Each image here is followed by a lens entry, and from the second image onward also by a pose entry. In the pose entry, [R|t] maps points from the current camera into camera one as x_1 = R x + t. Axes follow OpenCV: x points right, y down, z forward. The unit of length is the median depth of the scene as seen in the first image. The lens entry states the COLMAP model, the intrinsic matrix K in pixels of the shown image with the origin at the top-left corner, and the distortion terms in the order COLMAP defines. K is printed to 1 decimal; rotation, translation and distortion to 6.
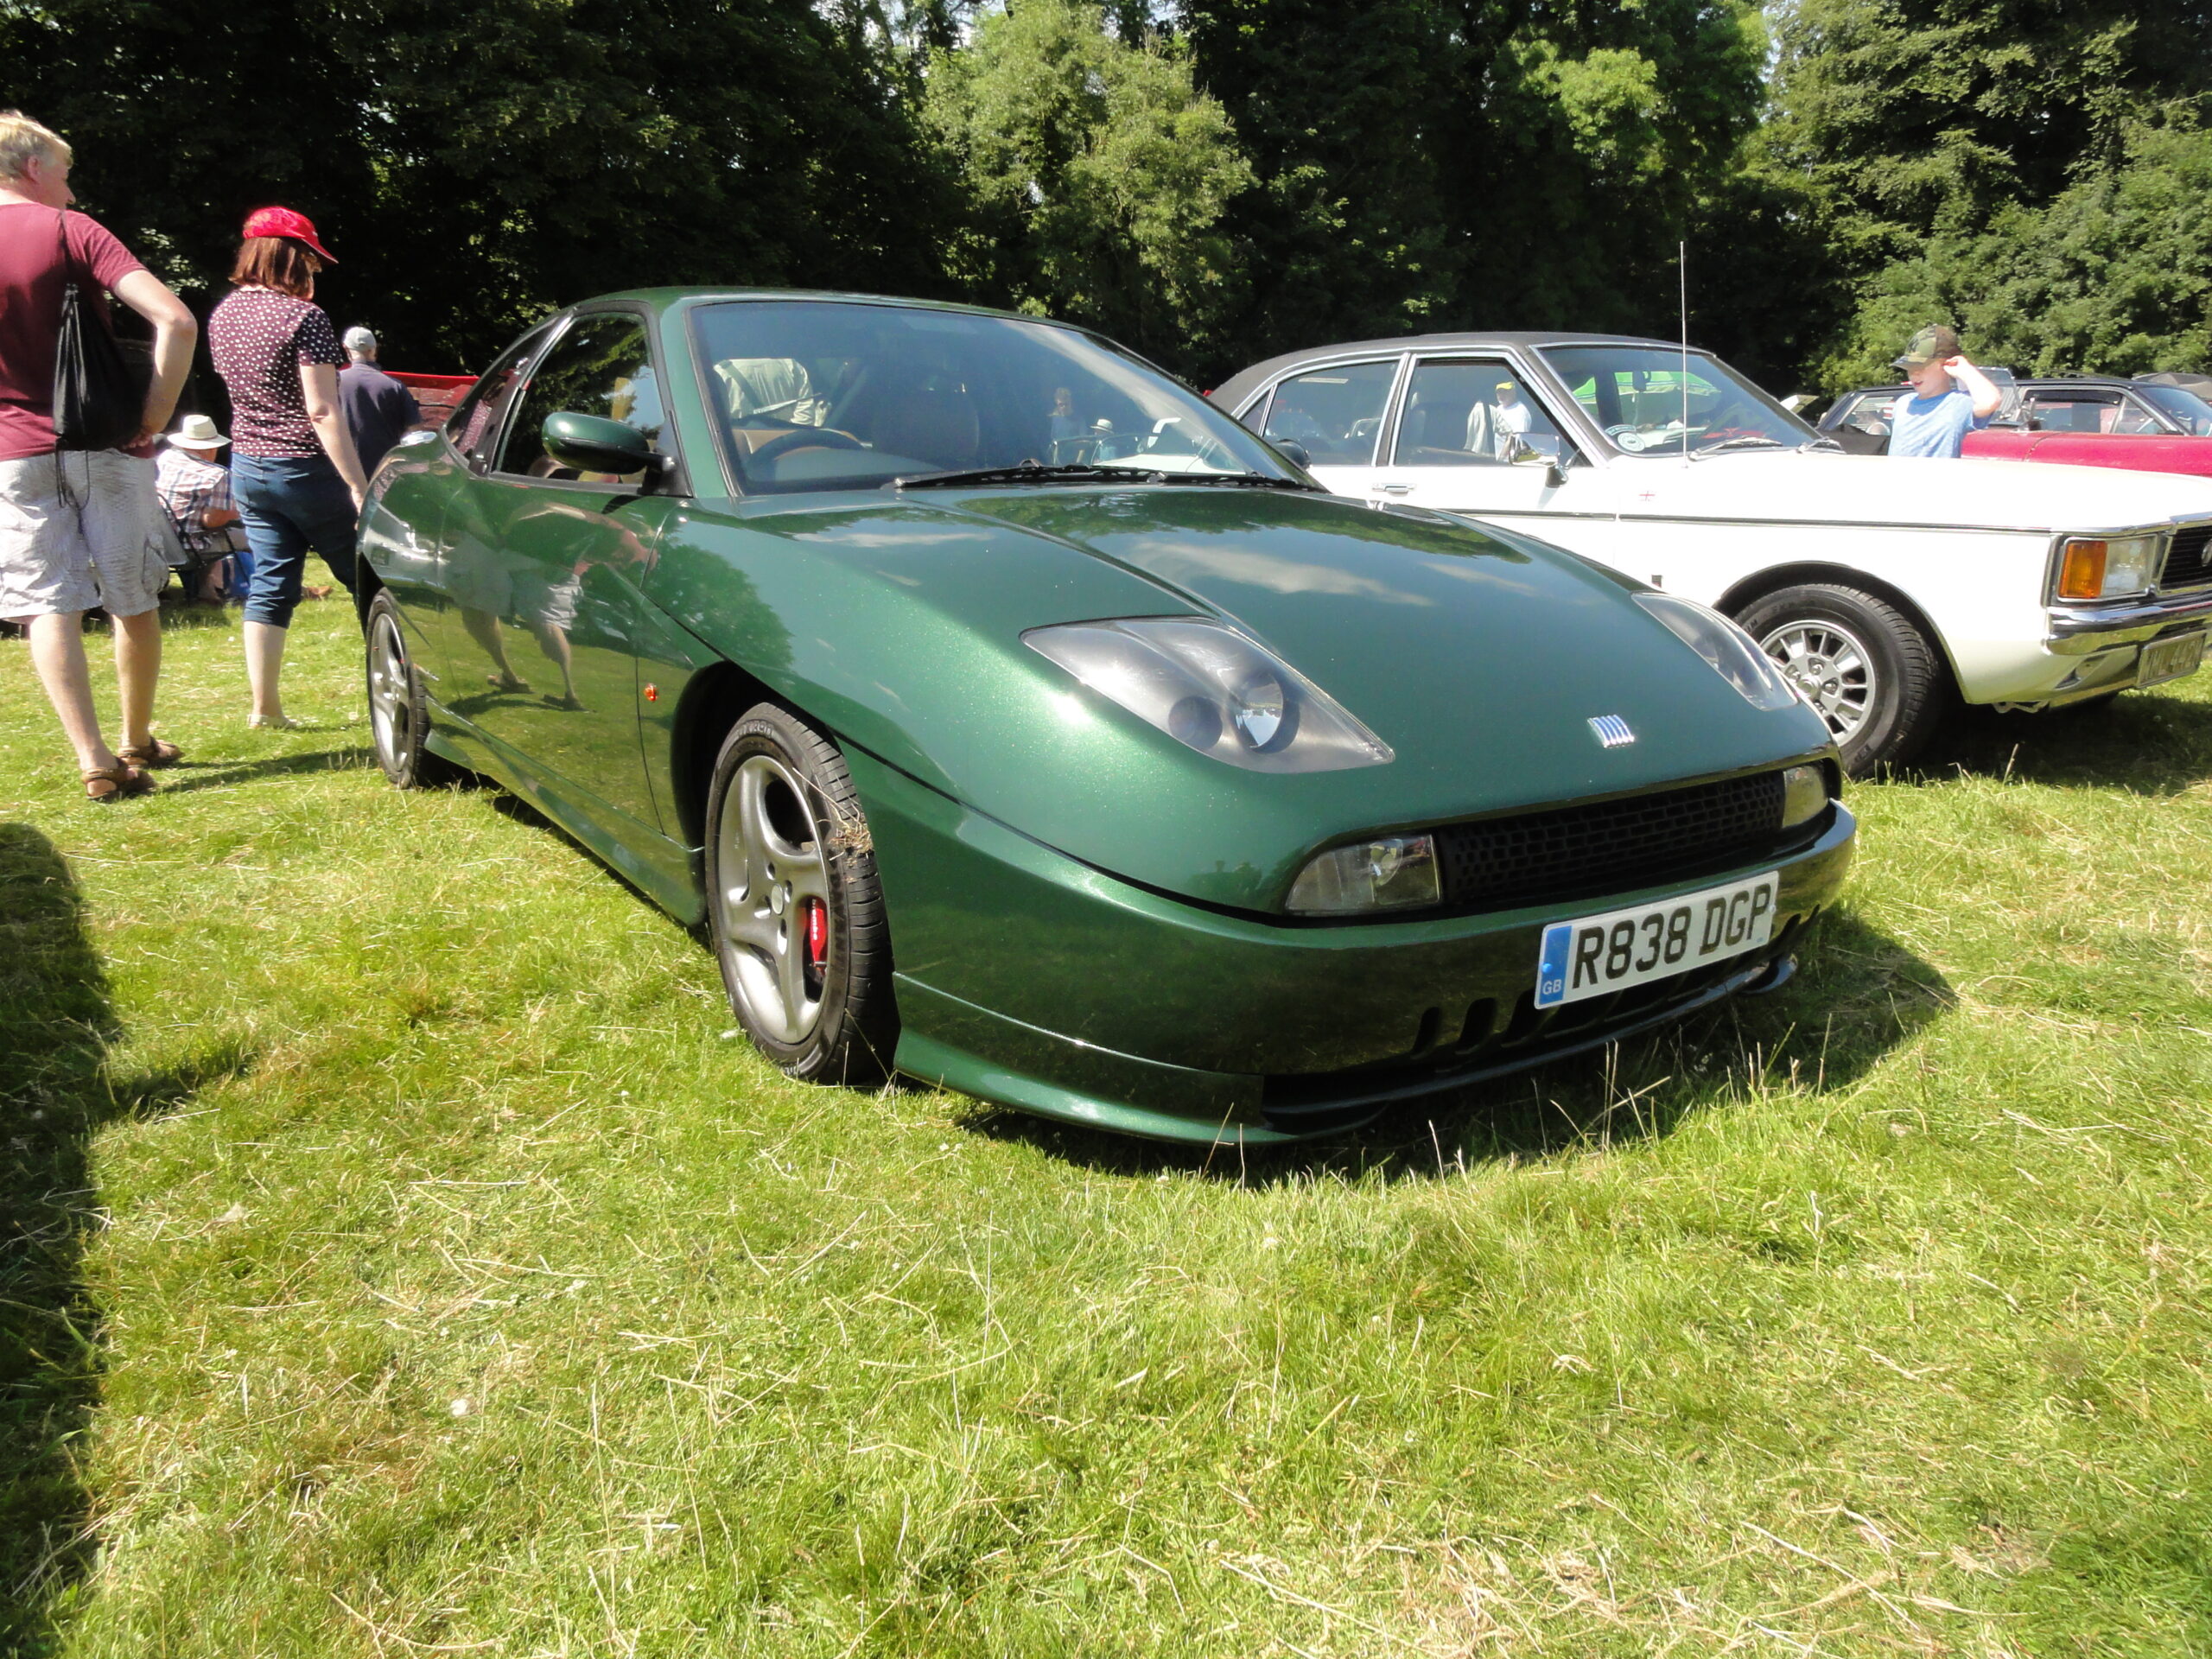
lens RADIAL K [[1543.0, 0, 1108.2], [0, 1543.0, 826.2], [0, 0, 1]] dist [0.005694, 0.002470]
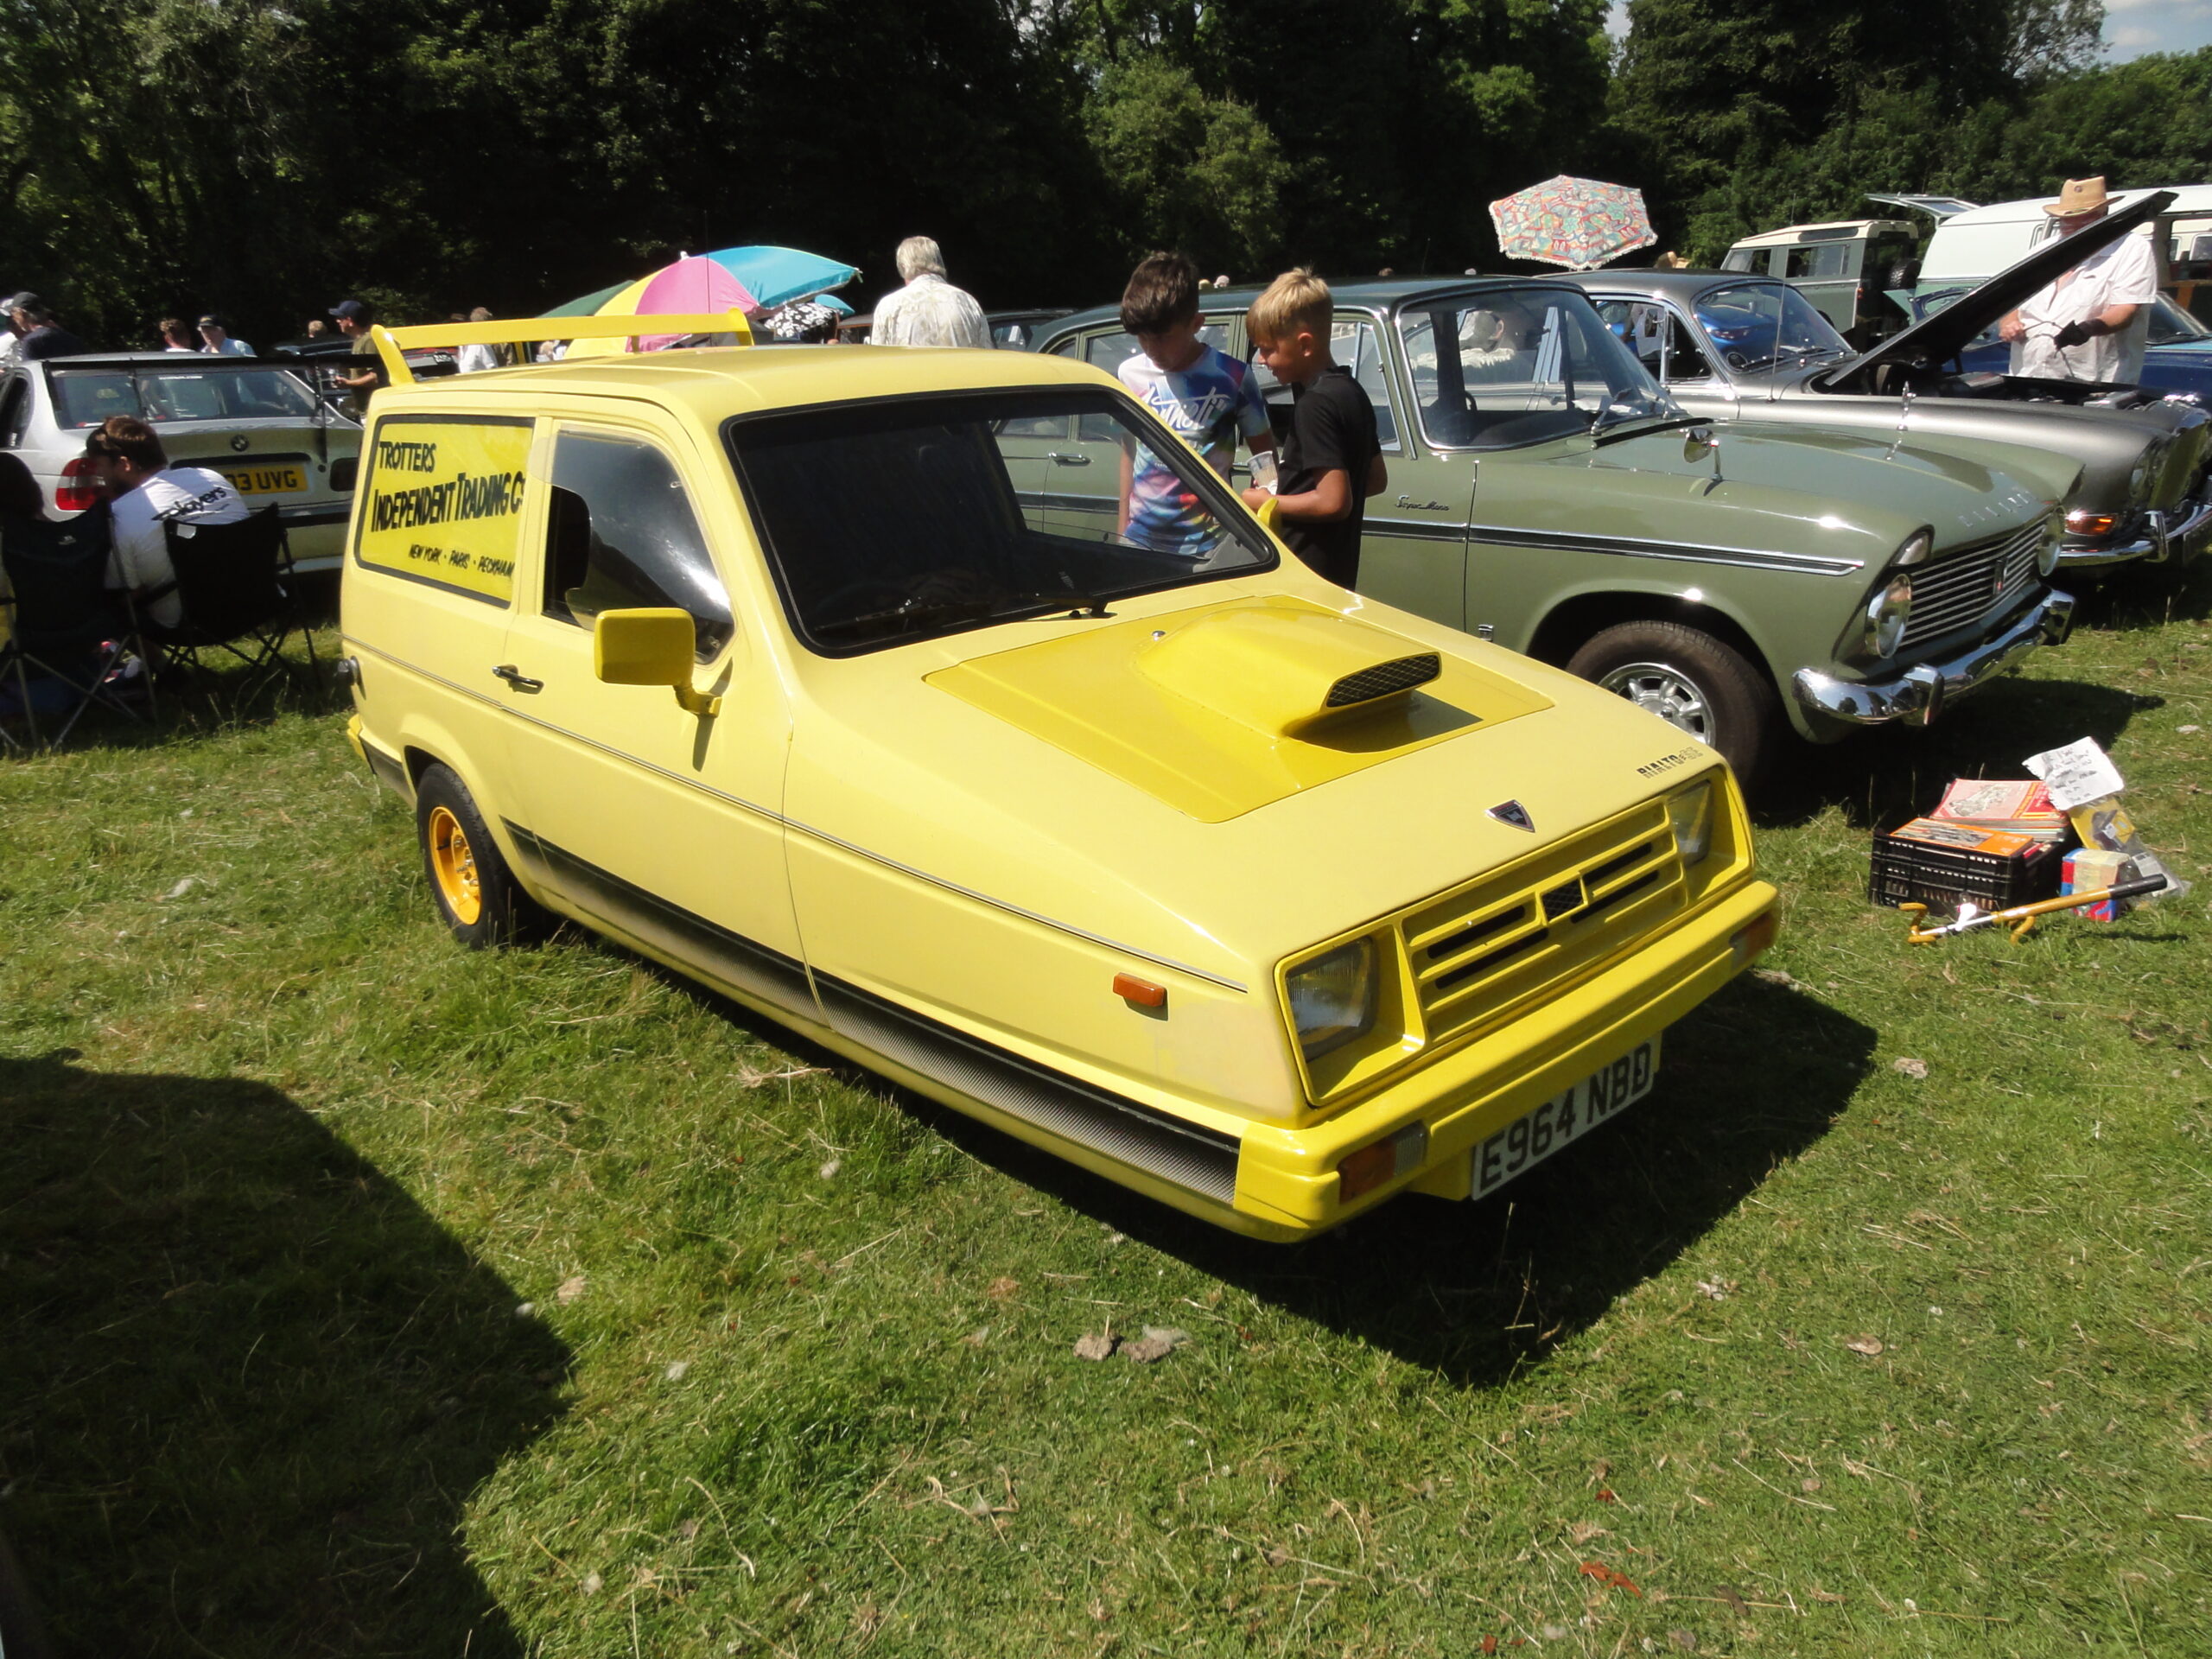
lens RADIAL K [[1543.0, 0, 1103.2], [0, 1543.0, 832.5], [0, 0, 1]] dist [0.005694, 0.002470]
pose [[0.997783, -0.058085, 0.032484, -0.138420], [0.056143, 0.996749, 0.057789, 0.120661], [-0.035735, -0.055837, 0.997800, -0.465537]]
